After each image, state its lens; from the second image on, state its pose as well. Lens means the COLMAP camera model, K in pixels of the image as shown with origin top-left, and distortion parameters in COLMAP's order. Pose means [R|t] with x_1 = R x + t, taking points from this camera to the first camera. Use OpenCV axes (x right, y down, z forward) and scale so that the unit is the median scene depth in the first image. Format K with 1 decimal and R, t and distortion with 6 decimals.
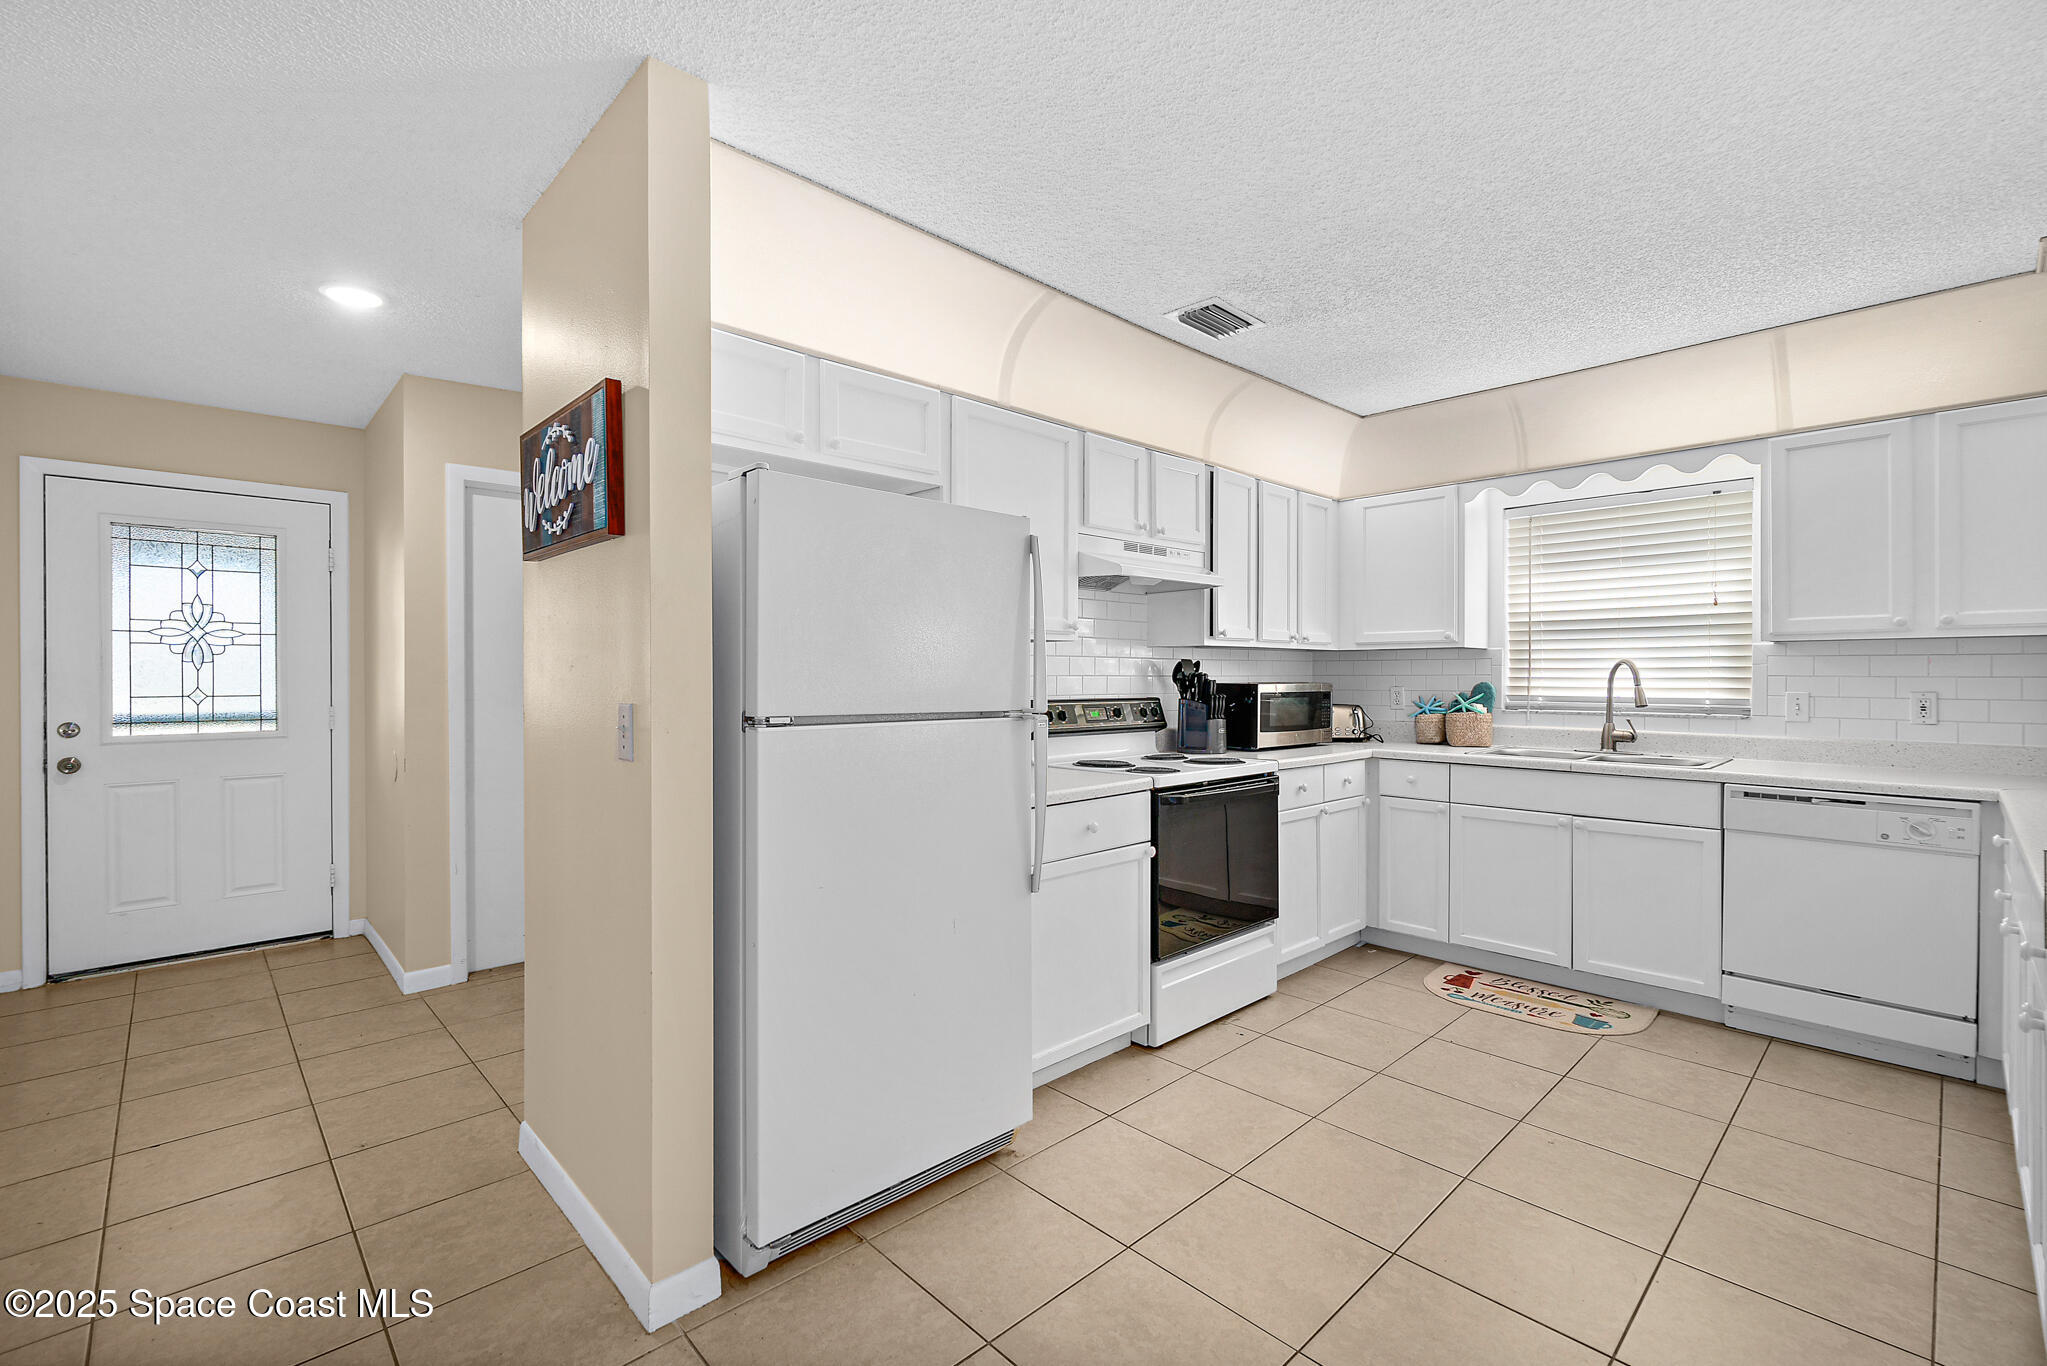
lens RADIAL K [[893.4, 0, 1023.5], [0, 893.4, 683.0], [0, 0, 1]] dist [-0.002423, -0.000140]
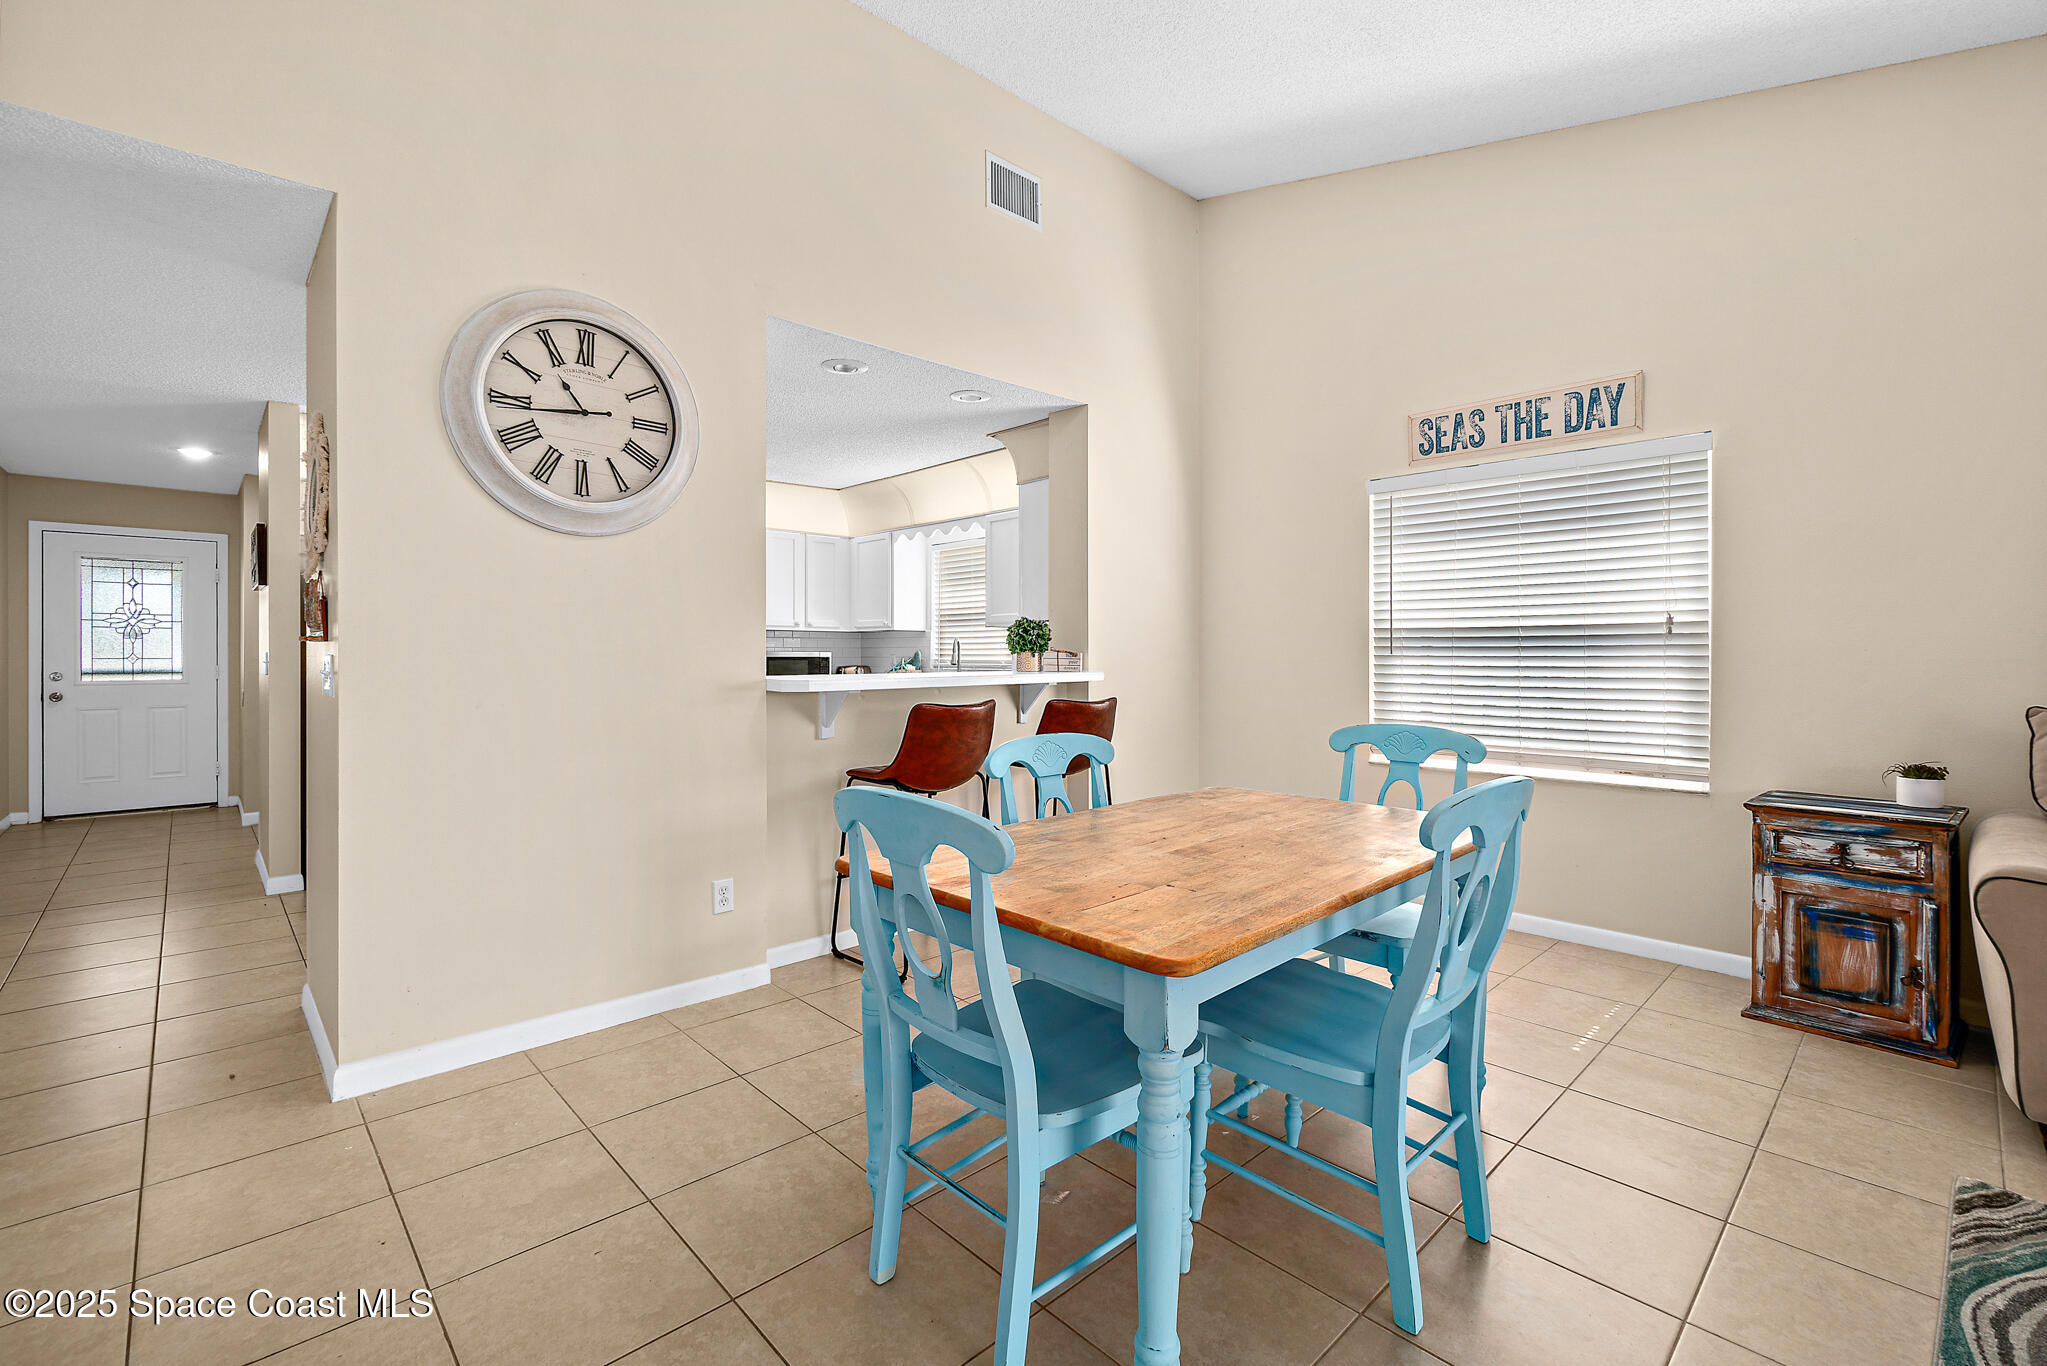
lens RADIAL K [[890.4, 0, 1021.3], [0, 890.4, 656.9], [0, 0, 1]] dist [-0.004490, -0.000424]
pose [[0.999990, 0.000949, -0.004366, 0.785185], [-0.000965, 0.999992, -0.003827, 0.017231], [0.004362, 0.003831, 0.999983, -0.689151]]
